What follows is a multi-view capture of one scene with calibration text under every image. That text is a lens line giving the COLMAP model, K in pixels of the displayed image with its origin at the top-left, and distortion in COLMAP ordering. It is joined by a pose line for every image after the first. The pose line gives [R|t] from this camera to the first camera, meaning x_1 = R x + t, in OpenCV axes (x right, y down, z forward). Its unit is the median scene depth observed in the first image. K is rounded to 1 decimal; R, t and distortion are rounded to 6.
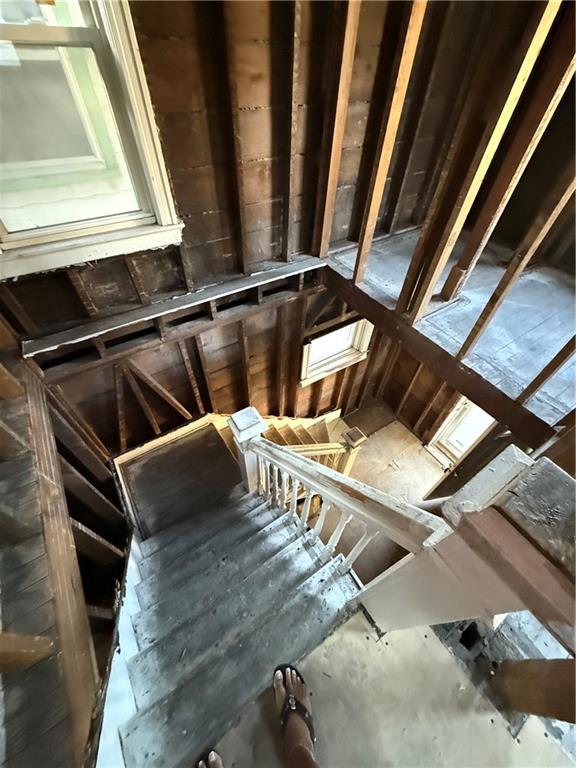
lens RADIAL K [[305.6, 0, 288.0], [0, 305.6, 384.0], [0, 0, 1]] dist [-0.002878, 0.000190]
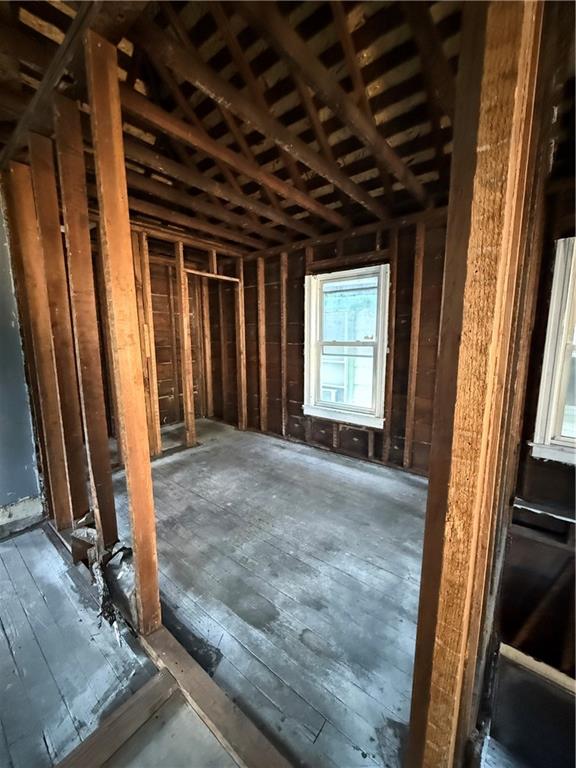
lens RADIAL K [[305.6, 0, 288.0], [0, 305.6, 384.0], [0, 0, 1]] dist [-0.002878, 0.000190]
pose [[0.308927, 0.108856, -0.944836, 0.067363], [-0.701731, 0.696648, -0.149179, 0.452355], [0.641979, 0.709106, 0.291601, -0.450592]]
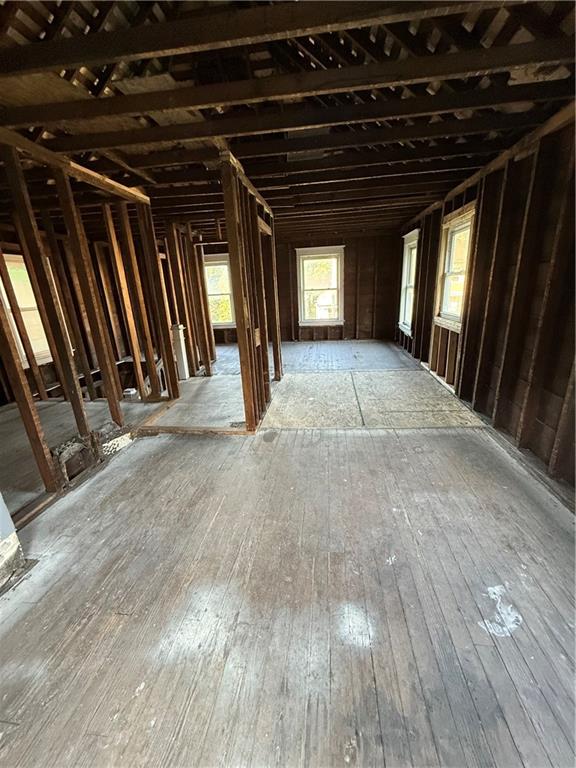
lens RADIAL K [[305.6, 0, 288.0], [0, 305.6, 384.0], [0, 0, 1]] dist [-0.002878, 0.000190]
pose [[0.642428, -0.296168, 0.706803, -1.177331], [0.619191, 0.744035, -0.251027, 1.735058], [-0.451540, 0.598913, 0.661374, -1.676416]]
